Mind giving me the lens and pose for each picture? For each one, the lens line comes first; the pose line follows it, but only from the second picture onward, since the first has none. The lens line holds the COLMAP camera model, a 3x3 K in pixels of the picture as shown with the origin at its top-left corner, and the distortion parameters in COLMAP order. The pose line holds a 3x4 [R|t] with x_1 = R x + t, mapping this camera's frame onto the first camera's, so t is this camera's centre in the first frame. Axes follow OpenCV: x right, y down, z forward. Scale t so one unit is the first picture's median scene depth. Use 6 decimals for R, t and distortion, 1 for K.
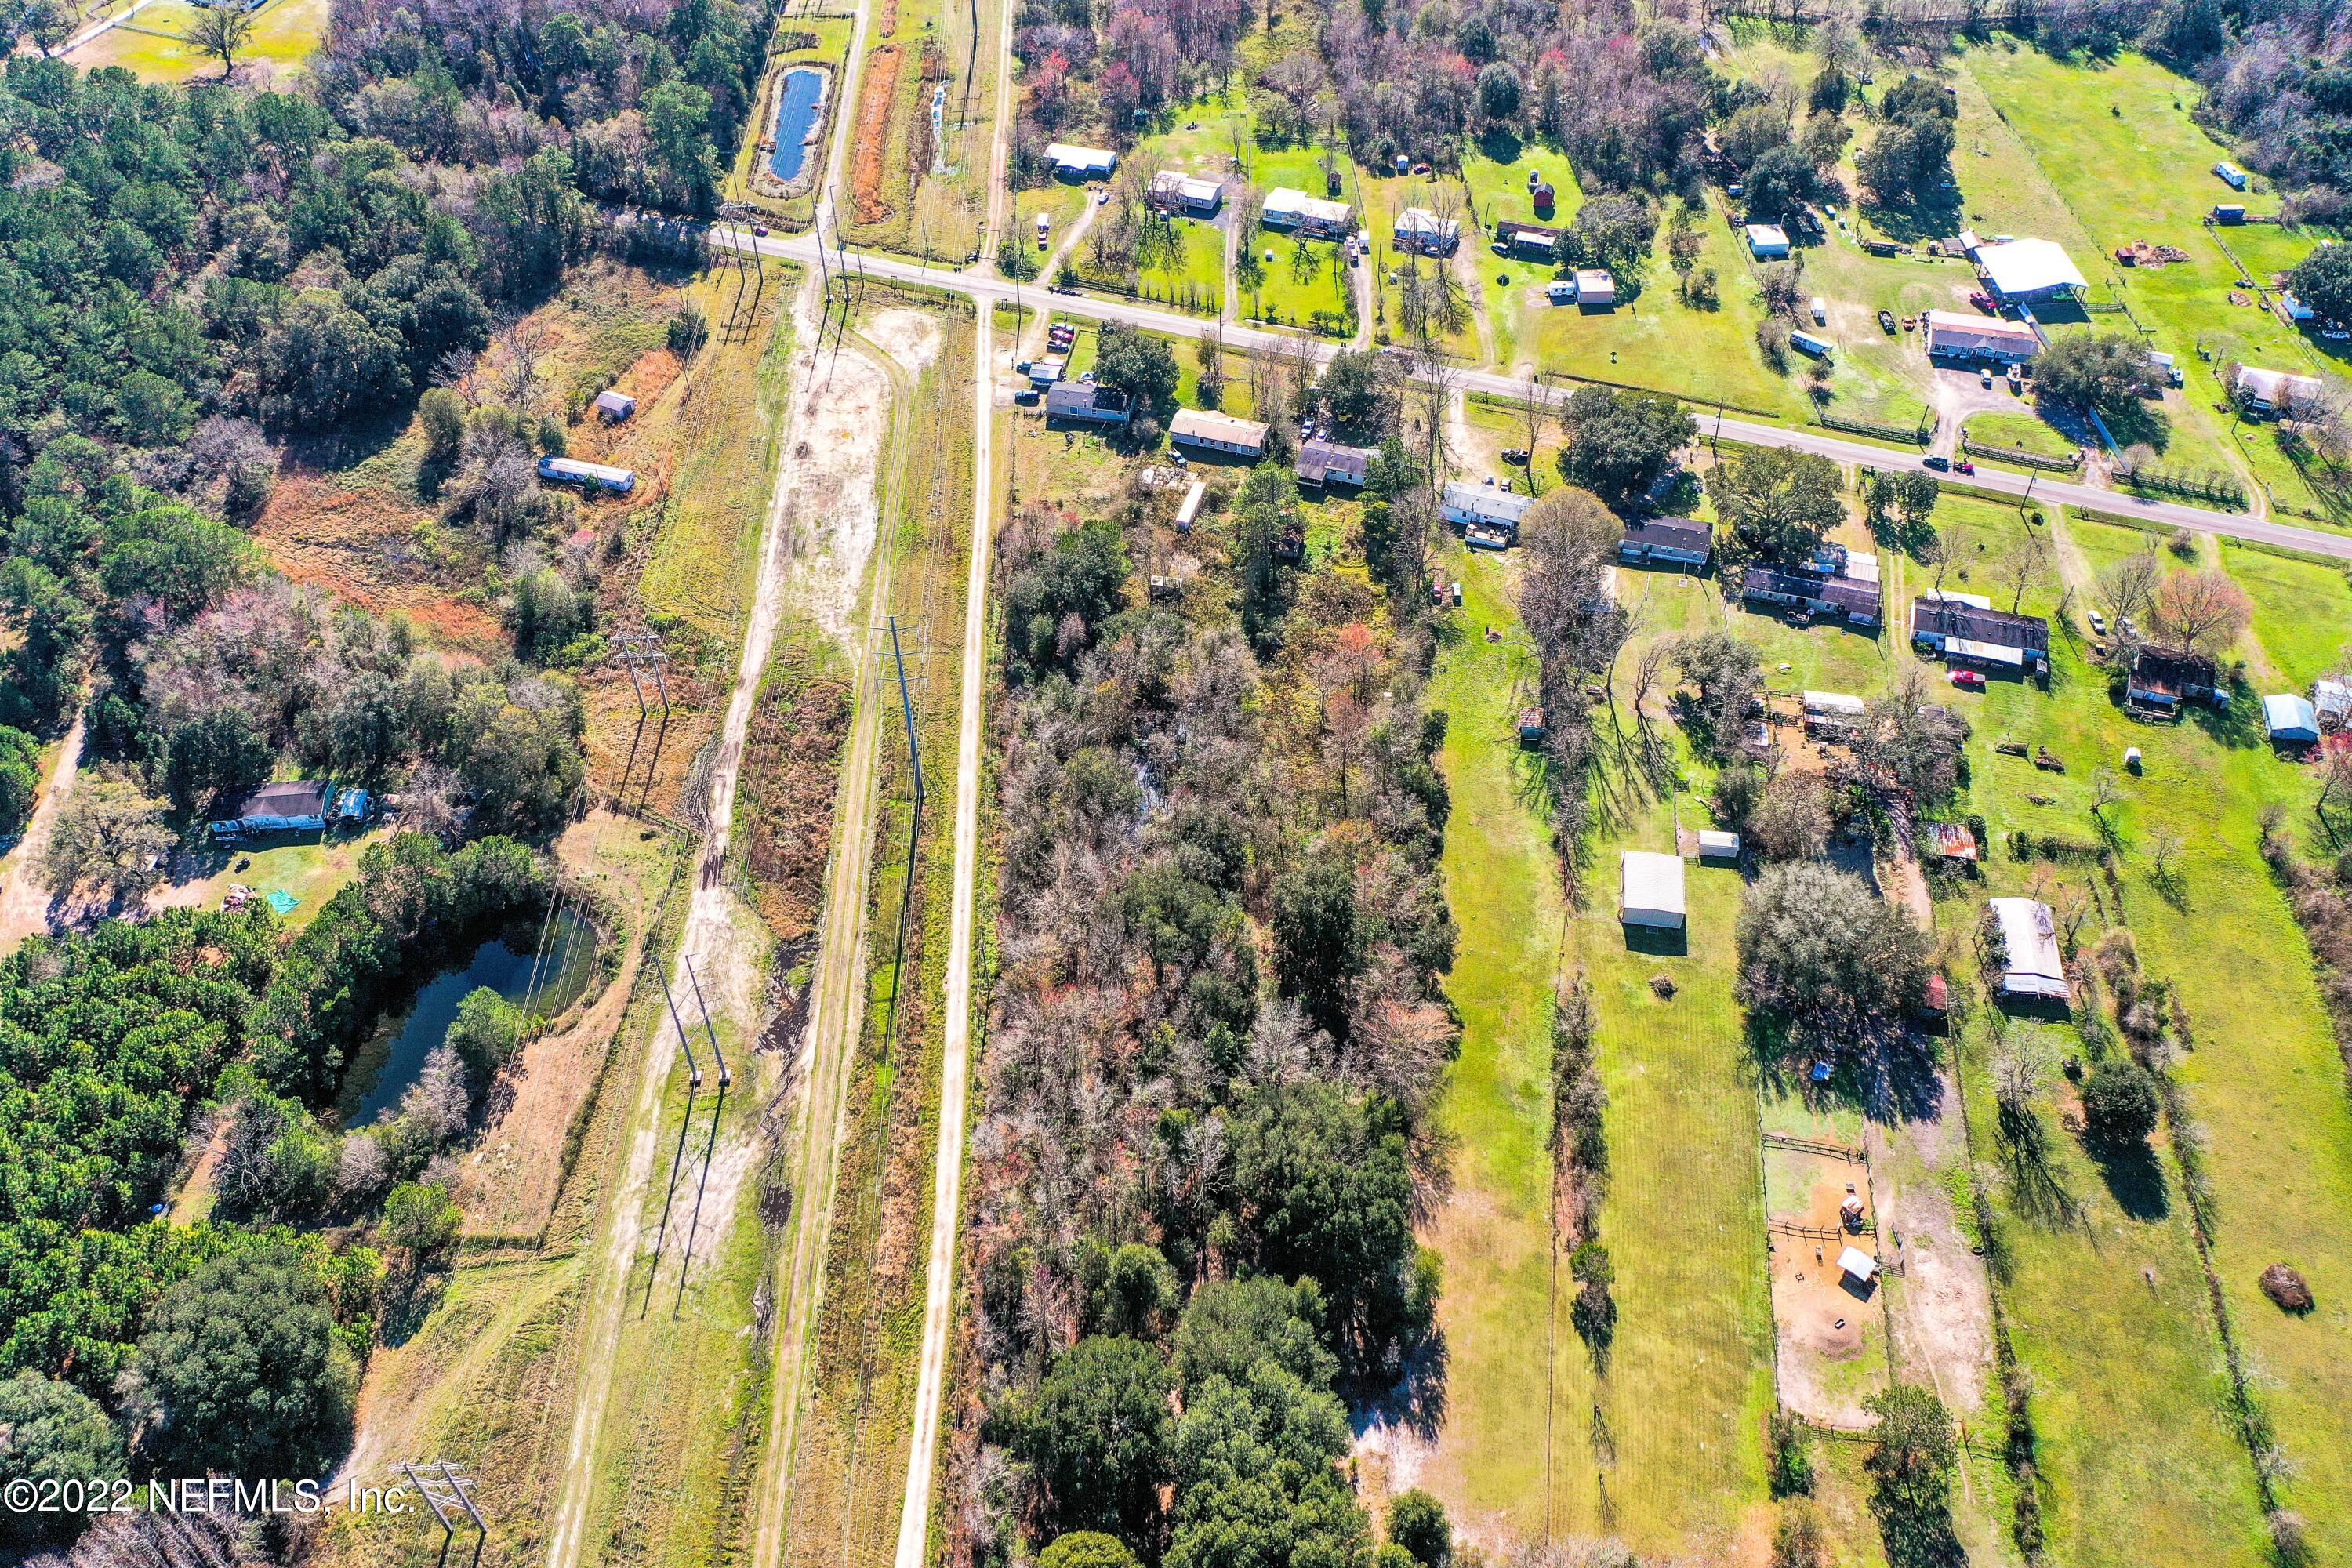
lens RADIAL K [[1866.9, 0, 1174.6], [0, 1866.9, 776.6], [0, 0, 1]] dist [0.017234, 0.005696]
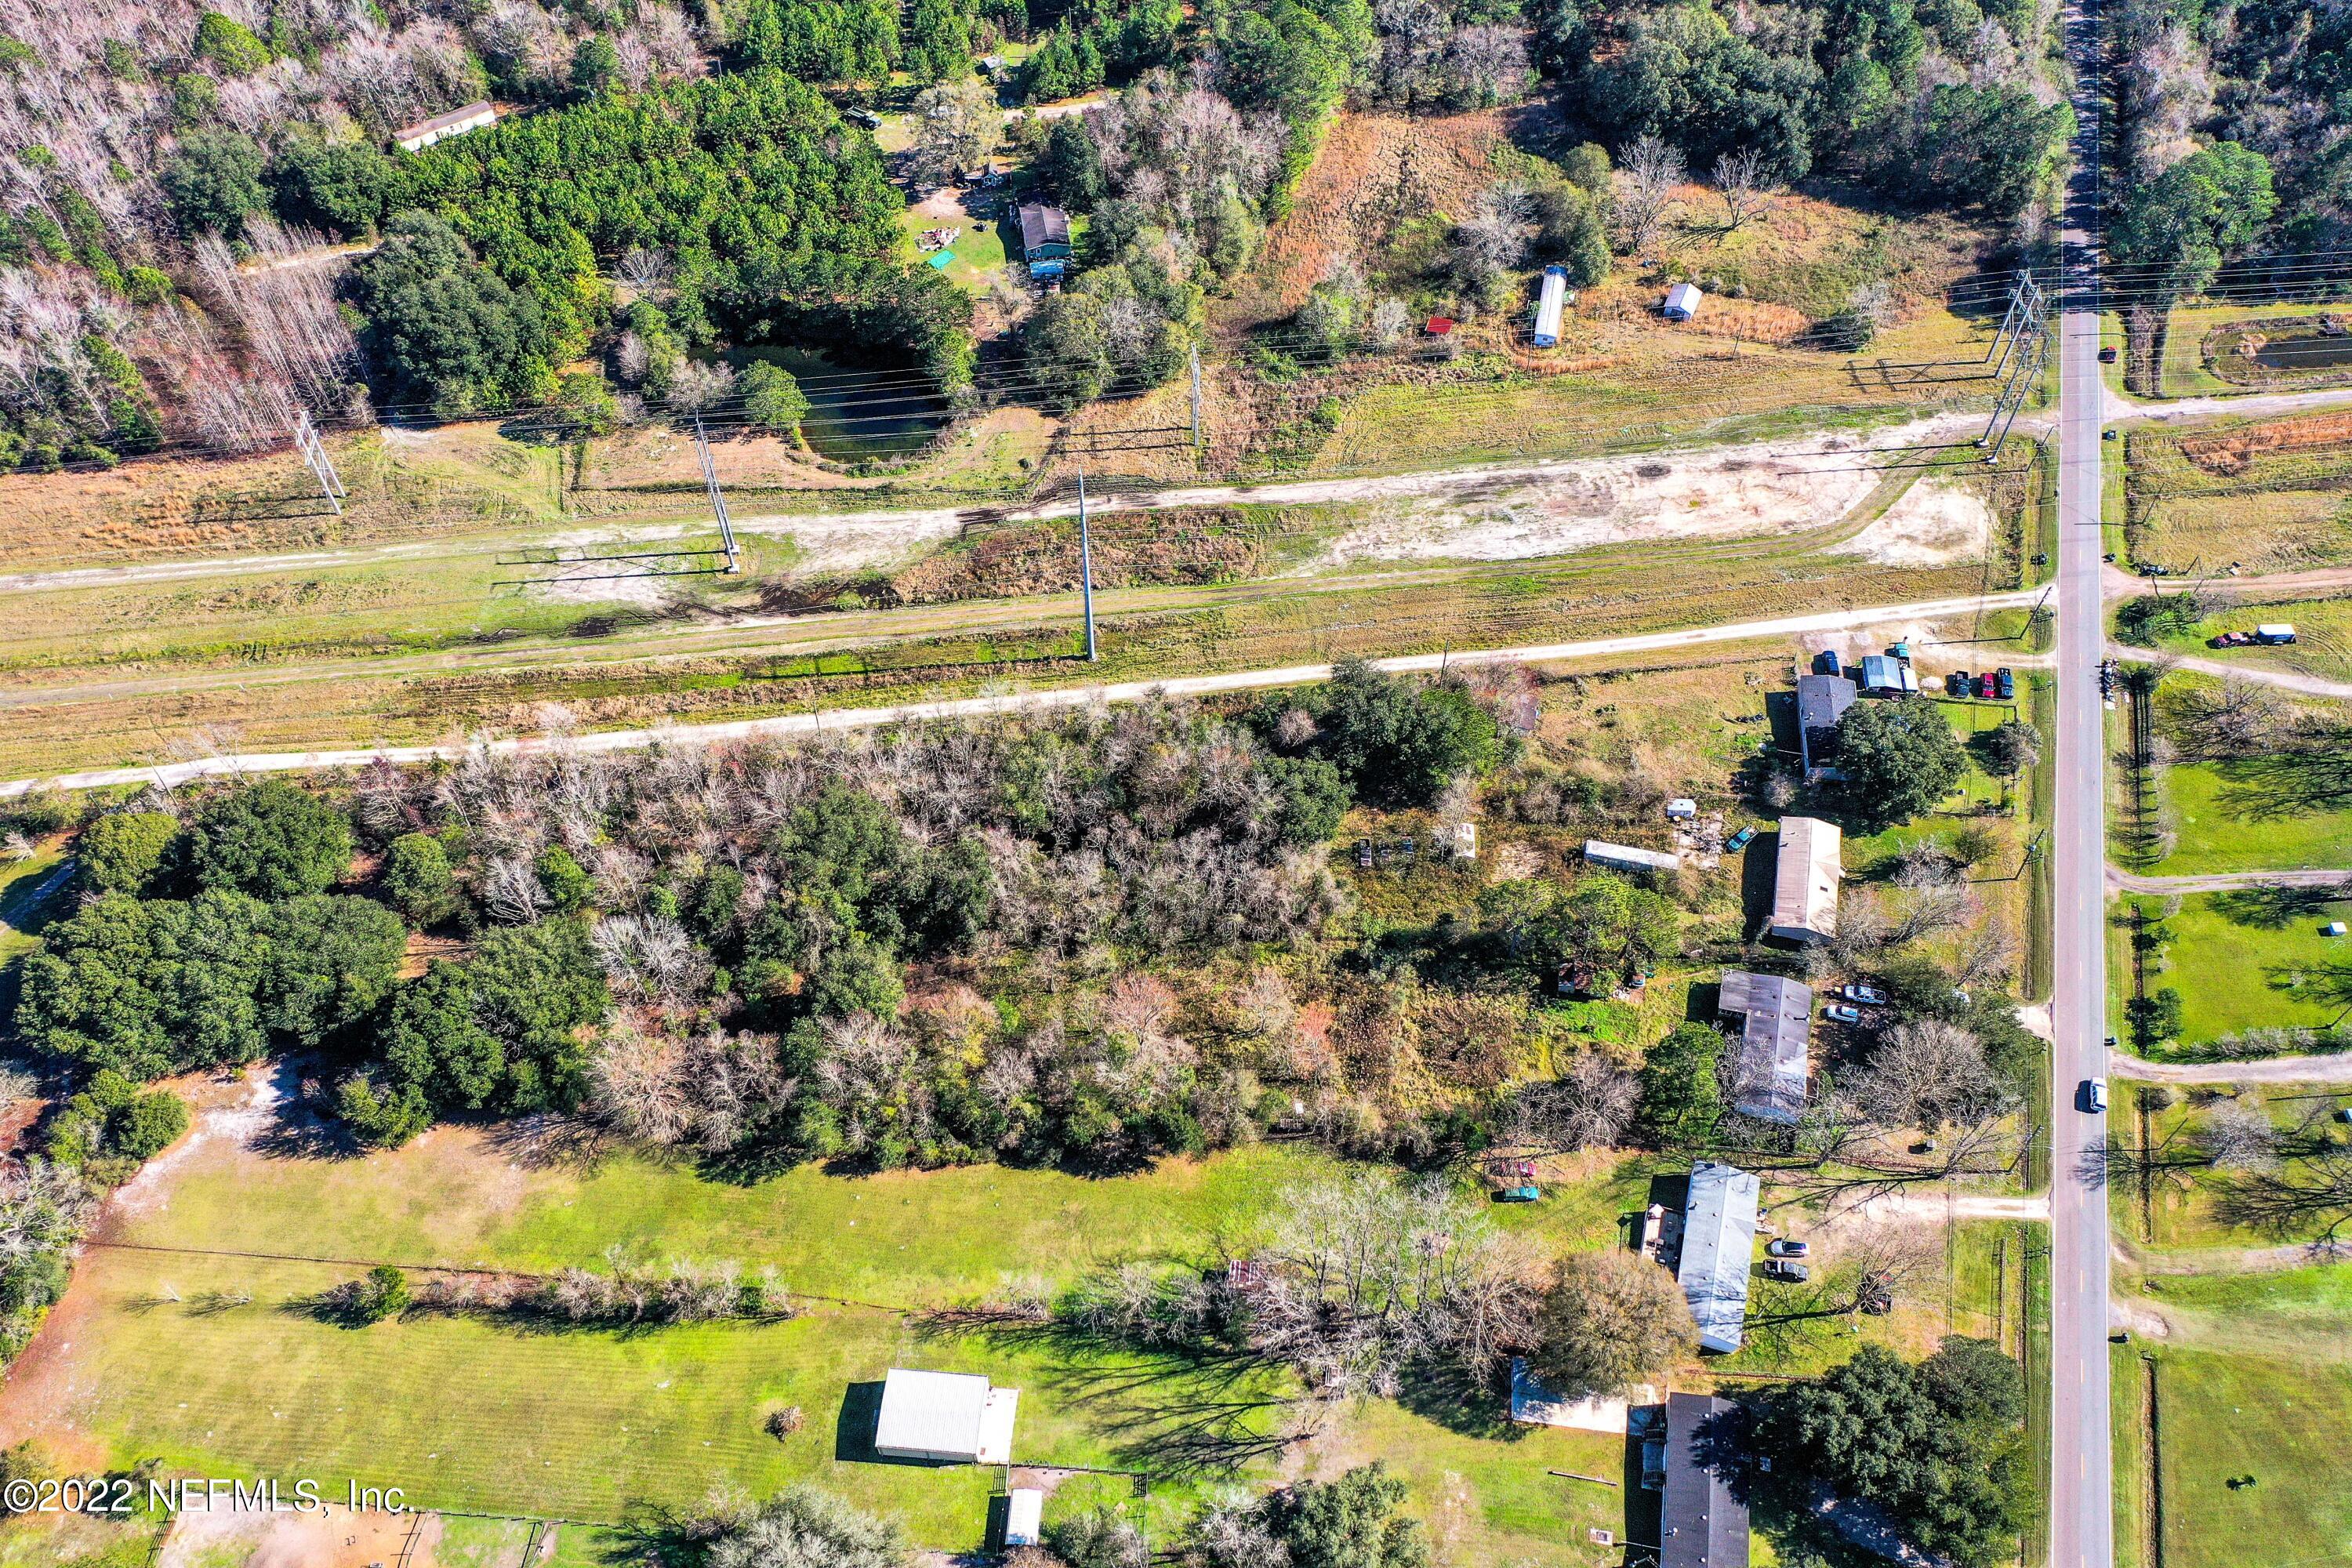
lens RADIAL K [[1866.9, 0, 1174.6], [0, 1866.9, 776.6], [0, 0, 1]] dist [0.017234, 0.005696]
pose [[0.077864, 0.806733, -0.585764, 0.407285], [-0.713023, 0.455714, 0.532844, -0.431635], [0.696804, 0.376174, 0.610703, 0.420884]]
